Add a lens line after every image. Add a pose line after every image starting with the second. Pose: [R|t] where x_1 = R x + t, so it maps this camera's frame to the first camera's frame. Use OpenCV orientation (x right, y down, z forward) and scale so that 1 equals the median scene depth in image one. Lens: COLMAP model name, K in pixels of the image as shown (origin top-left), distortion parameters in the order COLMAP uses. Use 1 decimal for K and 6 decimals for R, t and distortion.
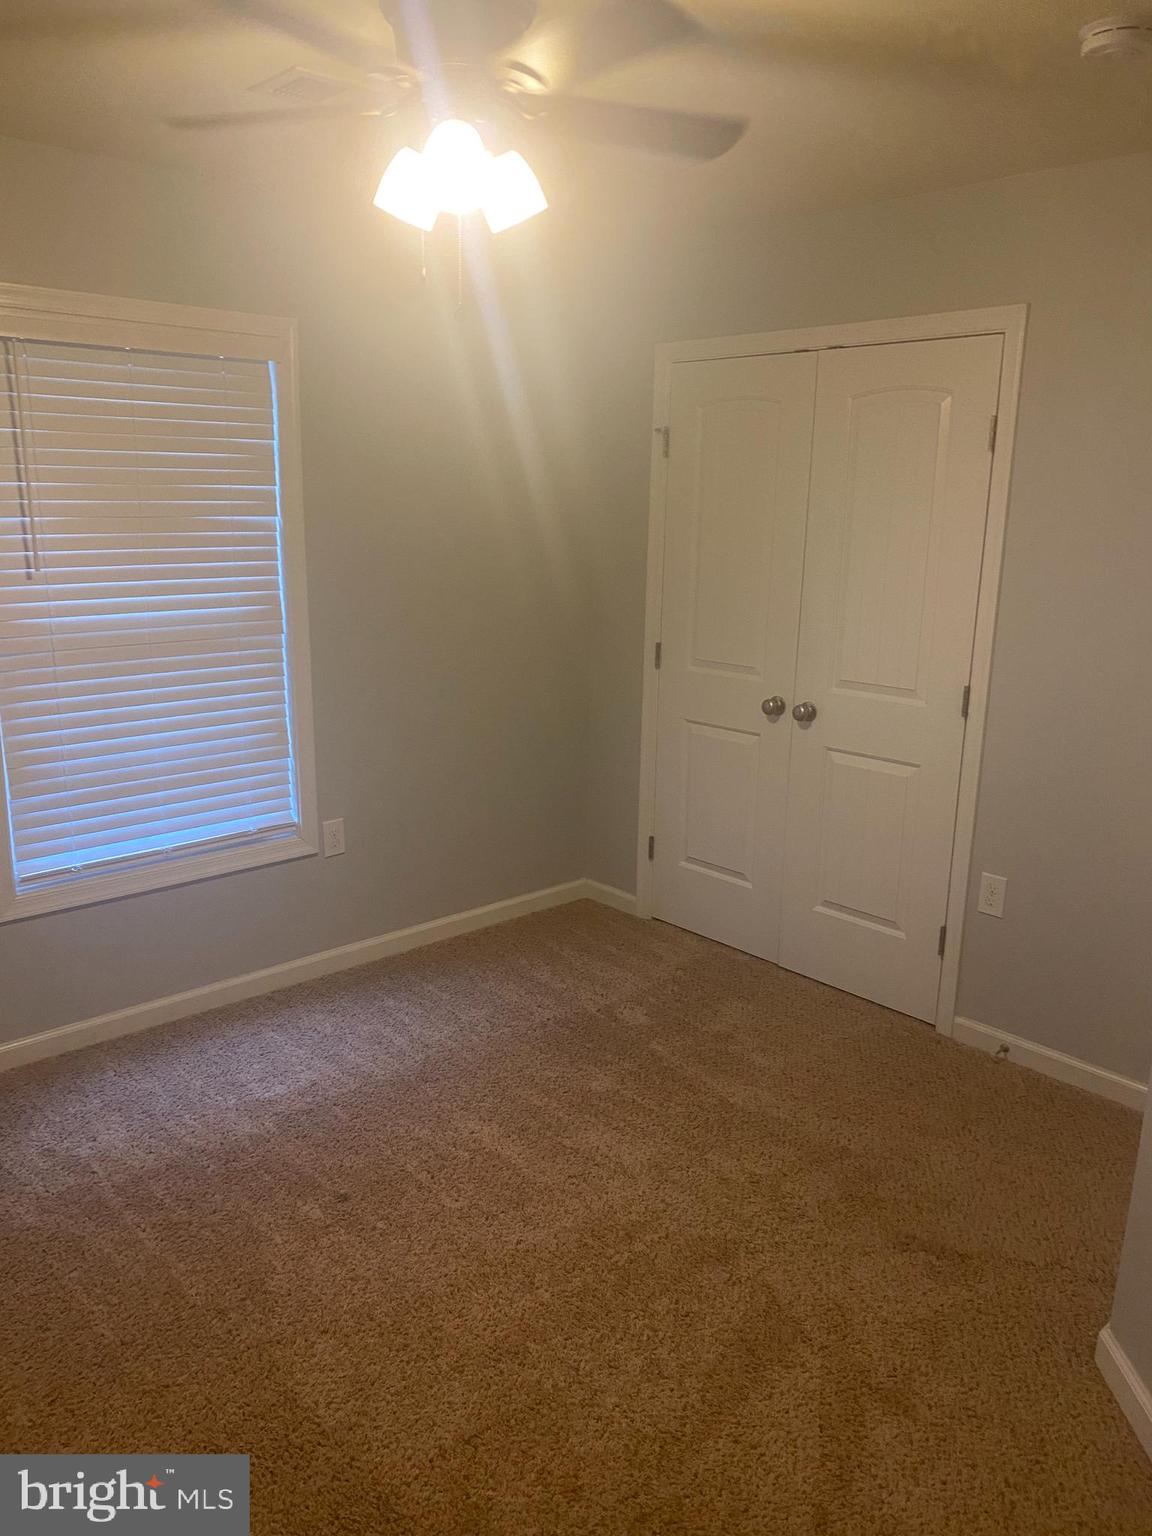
lens RADIAL K [[1187.9, 0, 564.0], [0, 1187.9, 762.1], [0, 0, 1]] dist [0.058703, -0.013645]
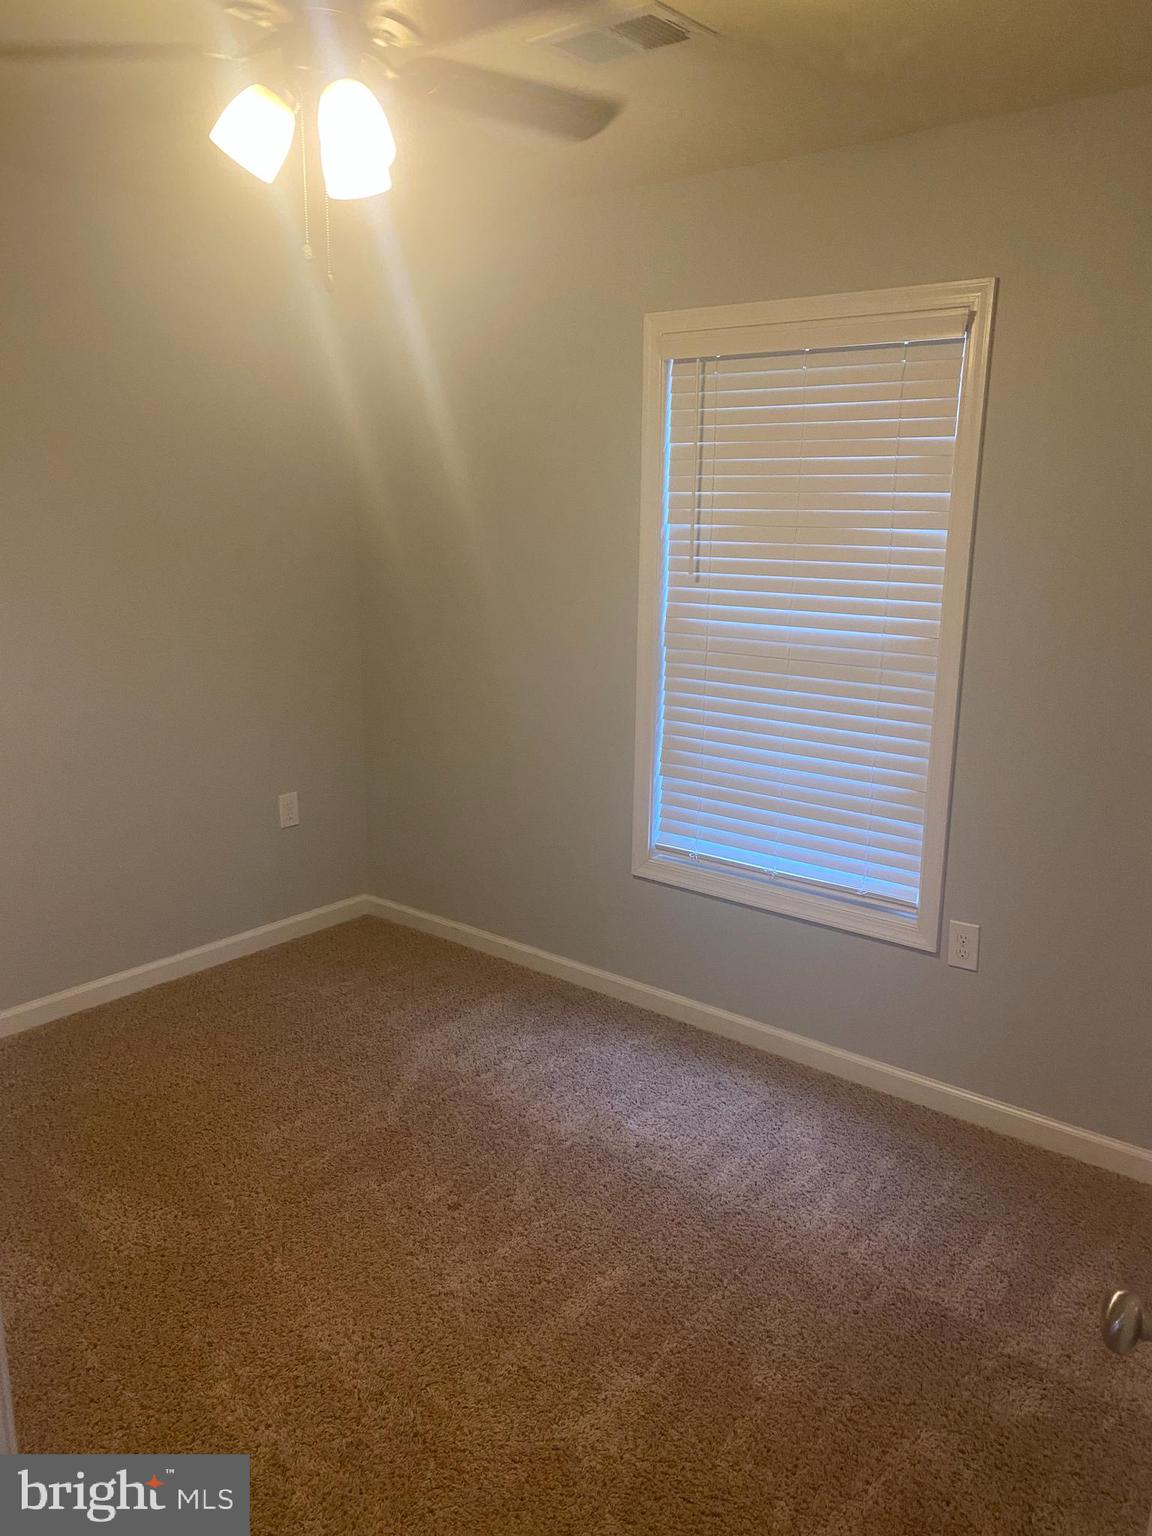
lens RADIAL K [[1187.9, 0, 567.5], [0, 1187.9, 768.6], [0, 0, 1]] dist [0.058703, -0.013645]
pose [[0.153866, 0.214607, -0.964505, 0.561168], [-0.233840, 0.956308, 0.175479, -0.139917], [0.960023, 0.198540, 0.197327, 0.655224]]
